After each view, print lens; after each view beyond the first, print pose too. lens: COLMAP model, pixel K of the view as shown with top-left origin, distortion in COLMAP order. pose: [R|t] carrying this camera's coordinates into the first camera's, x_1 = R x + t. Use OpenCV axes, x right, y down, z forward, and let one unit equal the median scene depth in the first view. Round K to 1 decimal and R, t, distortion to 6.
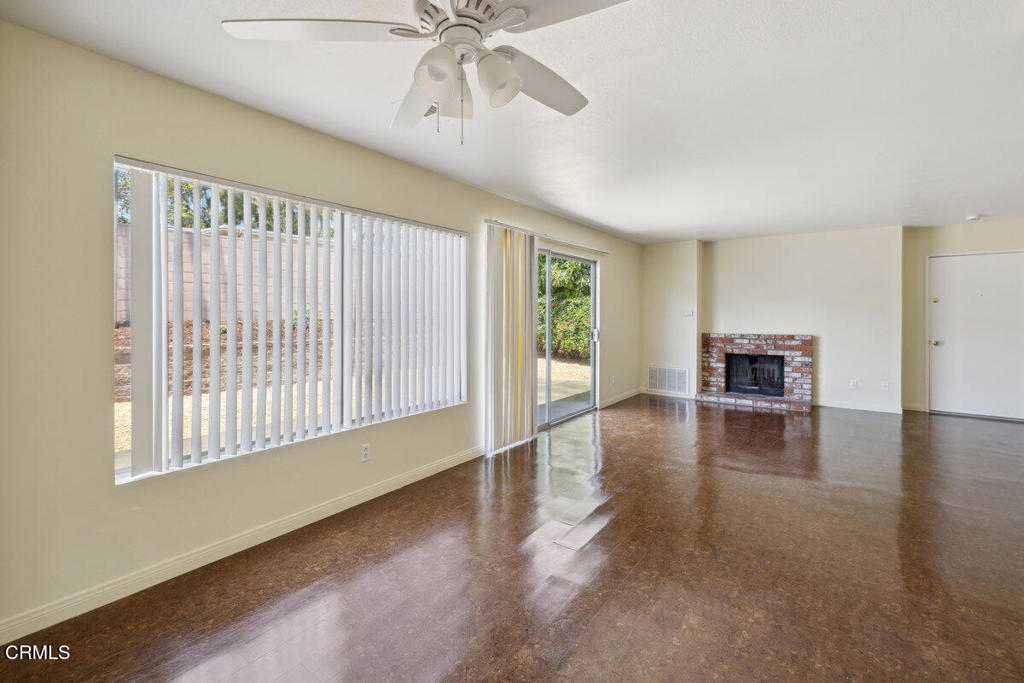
lens RADIAL K [[444.6, 0, 511.3], [0, 444.6, 314.5], [0, 0, 1]] dist [0.000287, -0.000060]
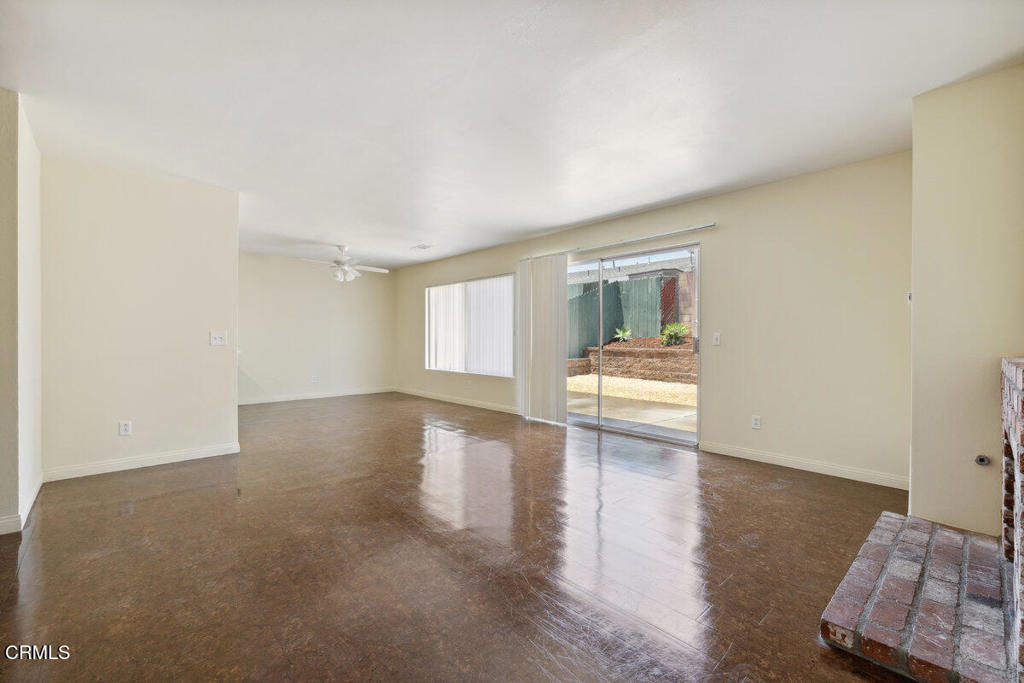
lens RADIAL K [[436.2, 0, 508.9], [0, 436.2, 336.1], [0, 0, 1]] dist [0.002081, 0.000223]
pose [[-0.194047, -0.004203, -0.980983, 1.875784], [0.000045, 0.999991, -0.004294, 0.069985], [0.980992, -0.000877, -0.194045, 1.660485]]
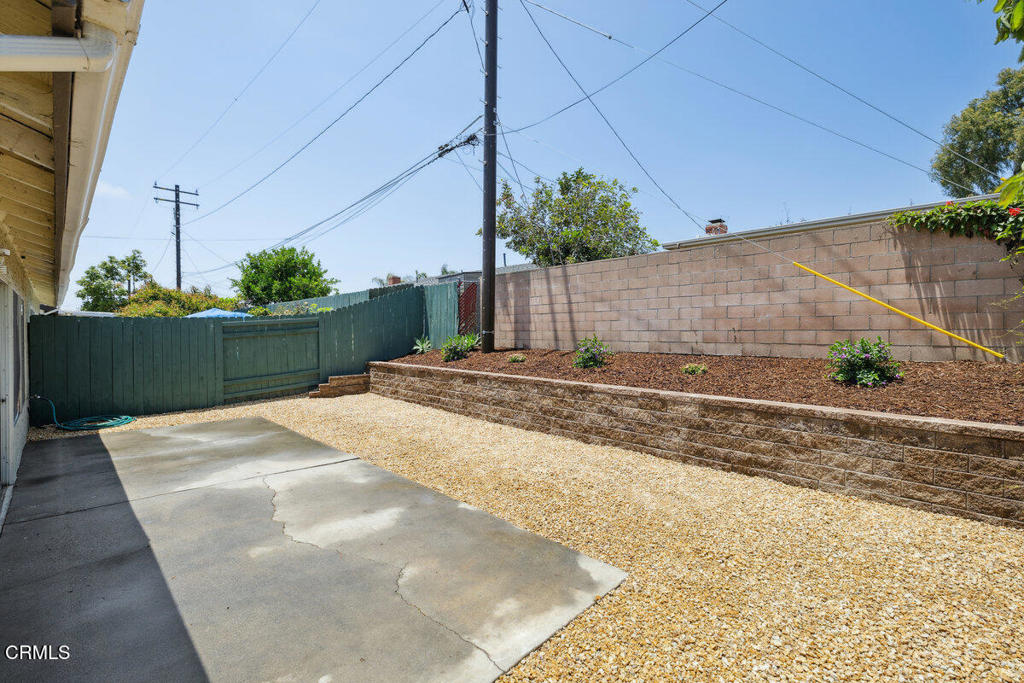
lens RADIAL K [[436.2, 0, 508.9], [0, 436.2, 336.1], [0, 0, 1]] dist [0.002081, 0.000223]
pose [[-0.127757, 0.006200, -0.991786, 1.097337], [-0.002402, 0.999976, 0.006561, -0.081369], [0.991803, 0.003221, -0.127739, 3.220707]]
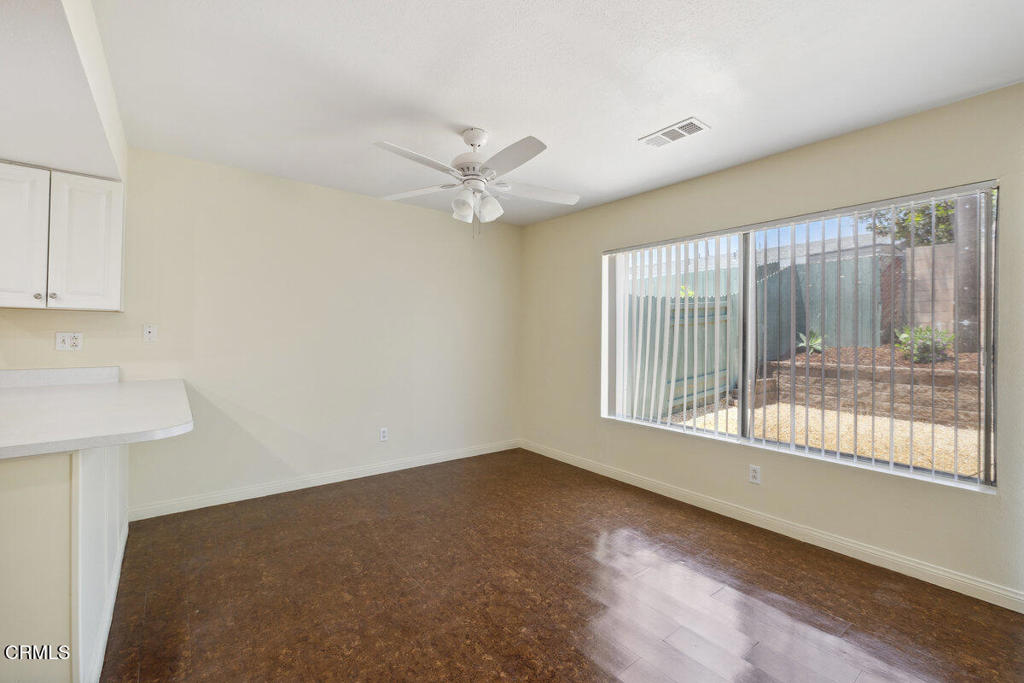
lens RADIAL K [[436.2, 0, 508.9], [0, 436.2, 336.1], [0, 0, 1]] dist [0.002081, 0.000223]
pose [[-0.273121, -0.002650, -0.961976, 0.737694], [-0.011034, 0.999939, 0.000378, 0.015112], [0.961916, 0.010718, -0.273134, 0.747428]]
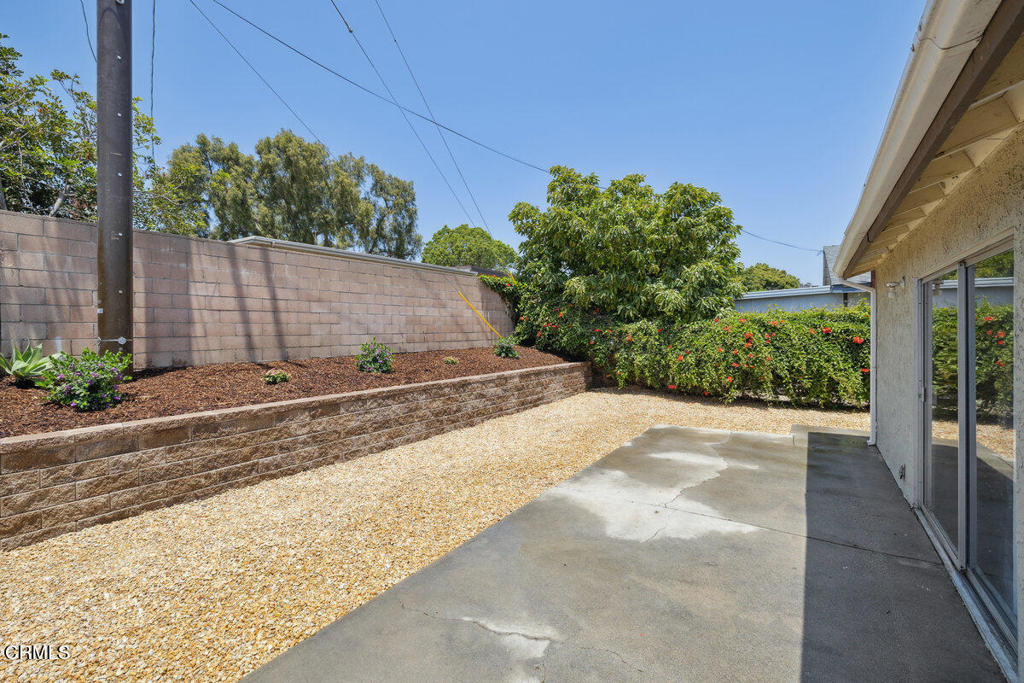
lens RADIAL K [[436.2, 0, 508.9], [0, 436.2, 336.1], [0, 0, 1]] dist [0.002081, 0.000223]
pose [[0.999431, -0.015513, 0.029945, -0.876498], [0.015223, 0.999835, 0.009901, -0.100769], [-0.030094, -0.009439, 0.999503, 0.794026]]
